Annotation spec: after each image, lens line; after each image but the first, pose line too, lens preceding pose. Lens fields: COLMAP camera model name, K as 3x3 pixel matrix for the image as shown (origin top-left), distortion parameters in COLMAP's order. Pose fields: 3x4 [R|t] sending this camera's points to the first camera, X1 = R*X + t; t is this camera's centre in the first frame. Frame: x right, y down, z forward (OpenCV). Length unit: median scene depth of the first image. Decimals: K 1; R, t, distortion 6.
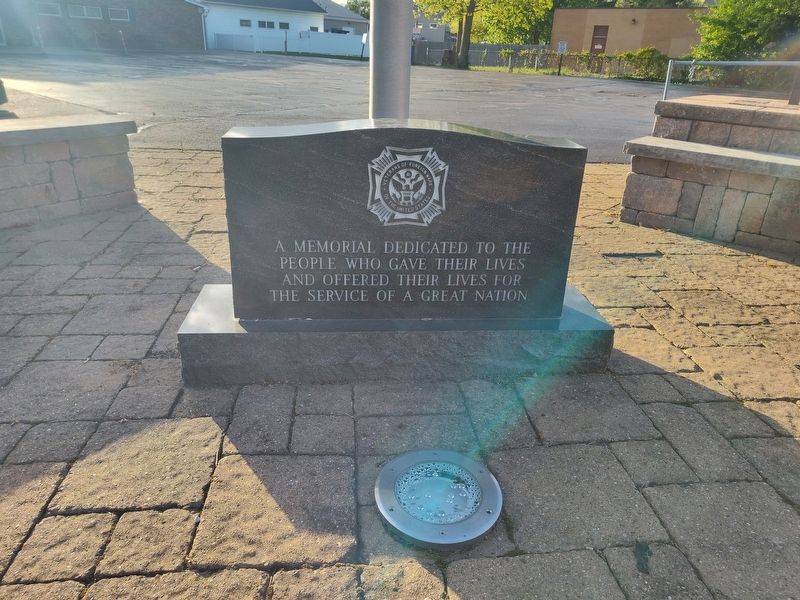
lens RADIAL K [[528.4, 0, 400.0], [0, 528.4, 300.0], [0, 0, 1]] dist [0.000690, -0.000318]
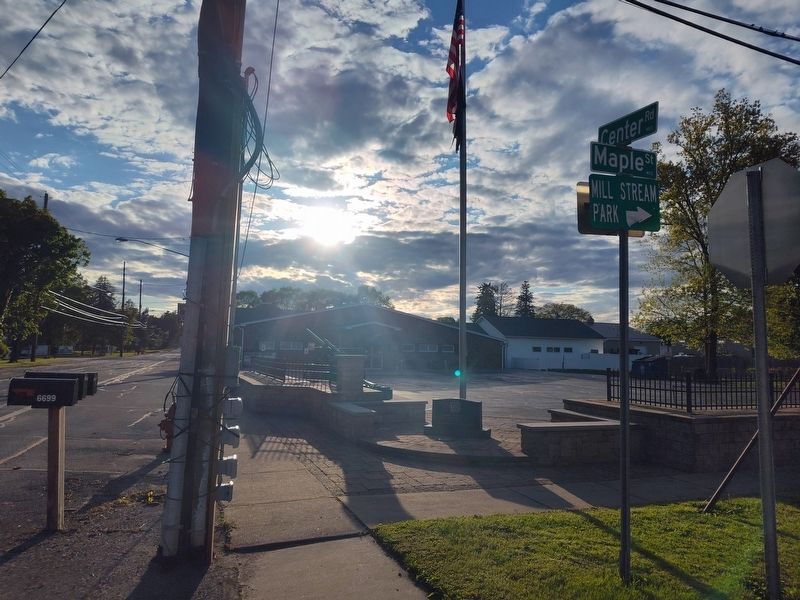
lens RADIAL K [[528.4, 0, 400.0], [0, 528.4, 300.0], [0, 0, 1]] dist [0.000690, -0.000318]
pose [[0.856487, -0.074346, -0.510786, 0.094945], [-0.209204, 0.854651, -0.475190, 0.064090], [0.471872, 0.513853, 0.716444, -0.159279]]
